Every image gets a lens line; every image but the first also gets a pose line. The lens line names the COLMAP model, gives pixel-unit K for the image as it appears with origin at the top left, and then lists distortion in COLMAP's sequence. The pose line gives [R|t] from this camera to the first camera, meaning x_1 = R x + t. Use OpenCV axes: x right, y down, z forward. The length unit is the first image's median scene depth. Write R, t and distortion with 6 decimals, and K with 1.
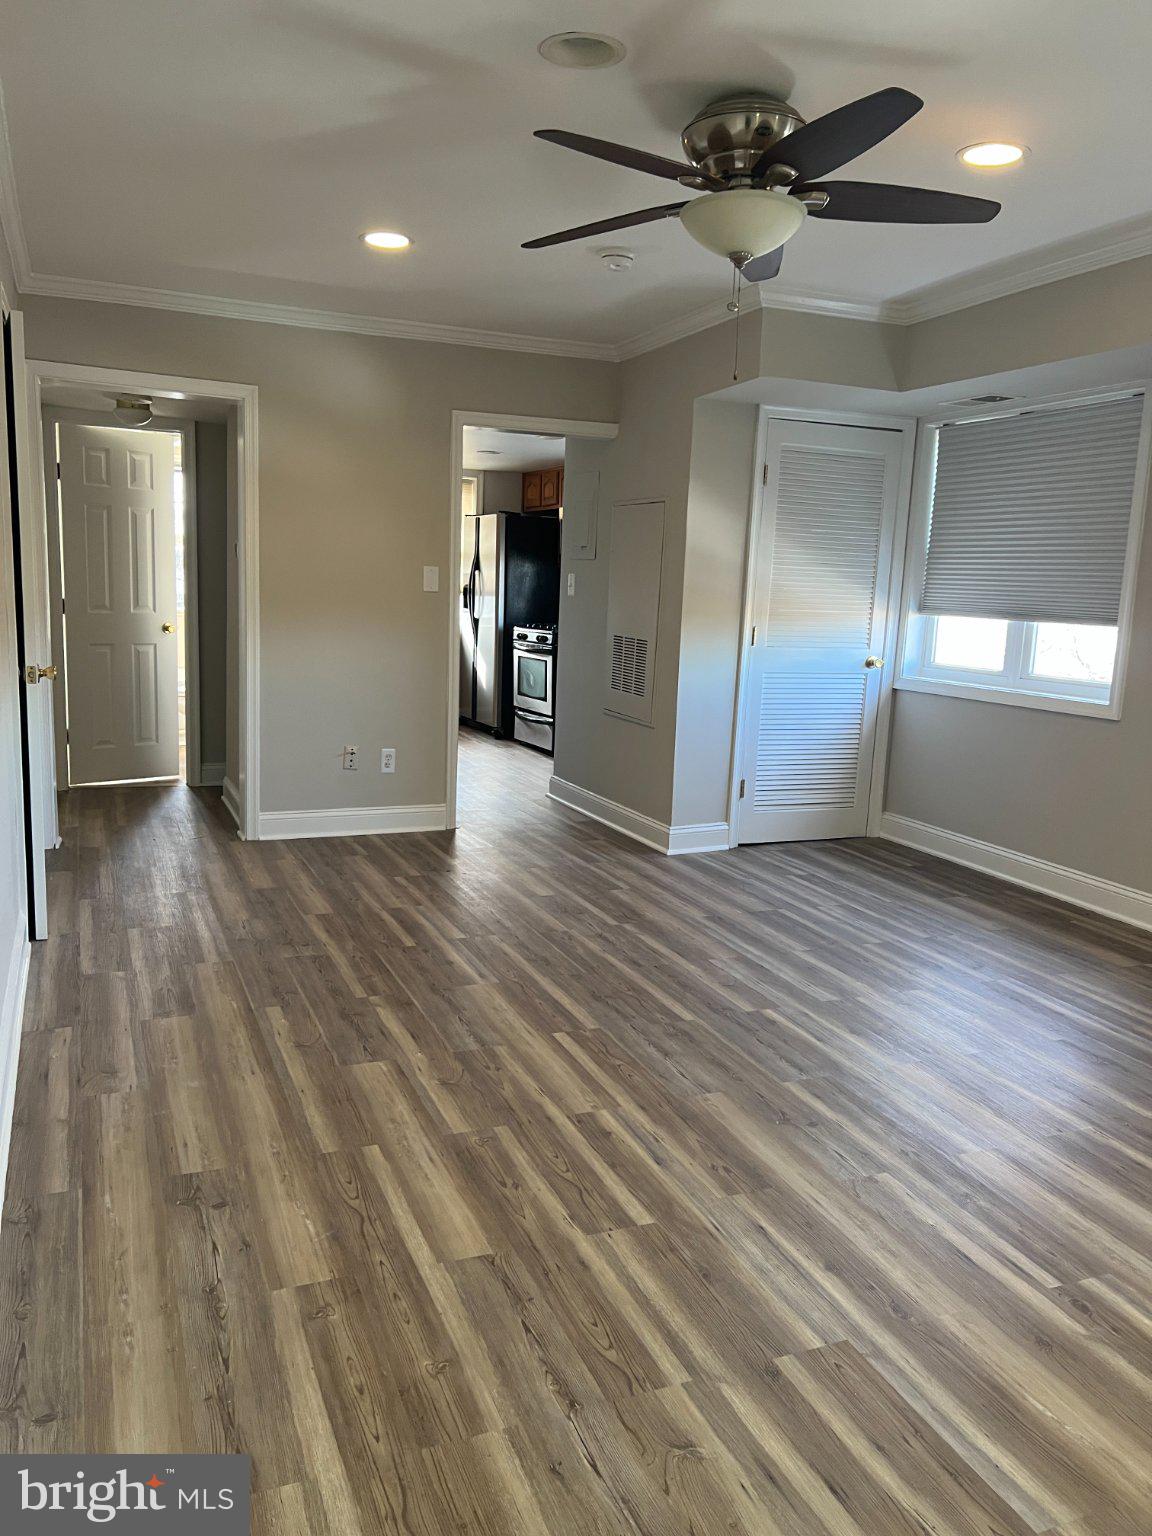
lens RADIAL K [[1166.5, 0, 576.0], [0, 1166.5, 768.0], [0, 0, 1]] dist [0.079204, -0.089626]
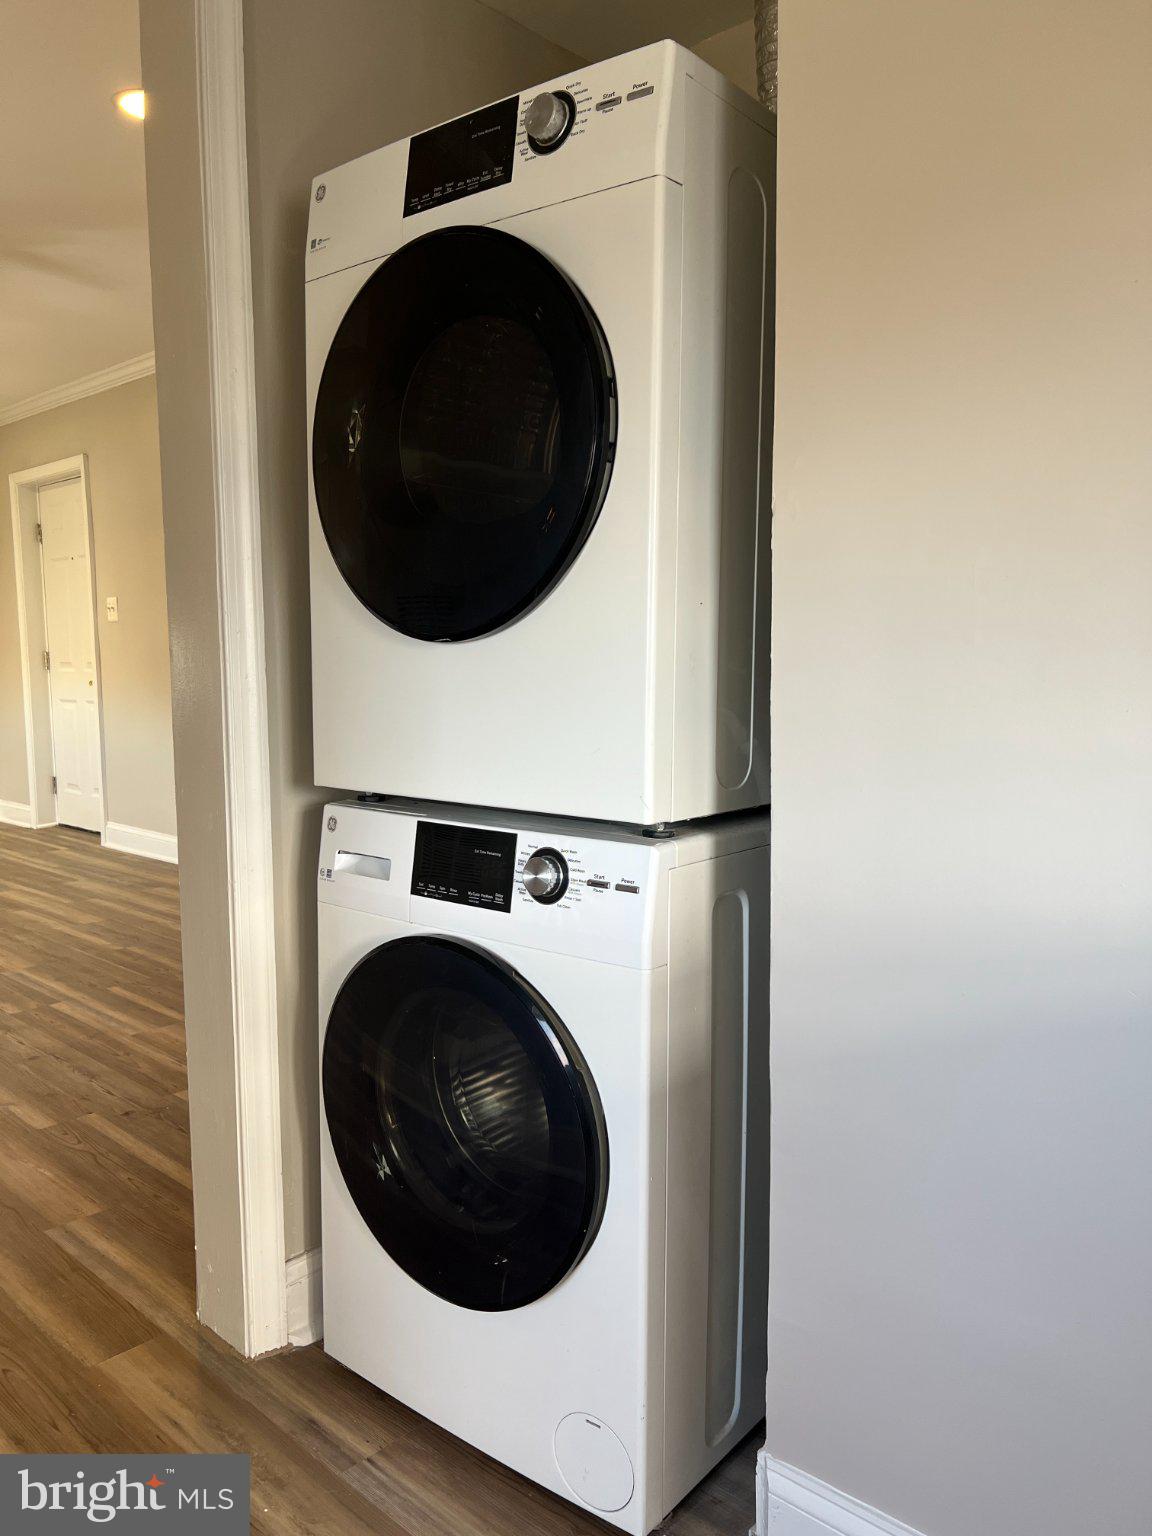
lens RADIAL K [[1166.5, 0, 576.0], [0, 1166.5, 768.0], [0, 0, 1]] dist [0.079204, -0.089626]
pose [[-0.915039, 0.003826, -0.403347, -0.105063], [-0.096502, 0.968840, 0.228117, -0.265214], [0.391651, 0.247660, -0.886157, 1.976429]]
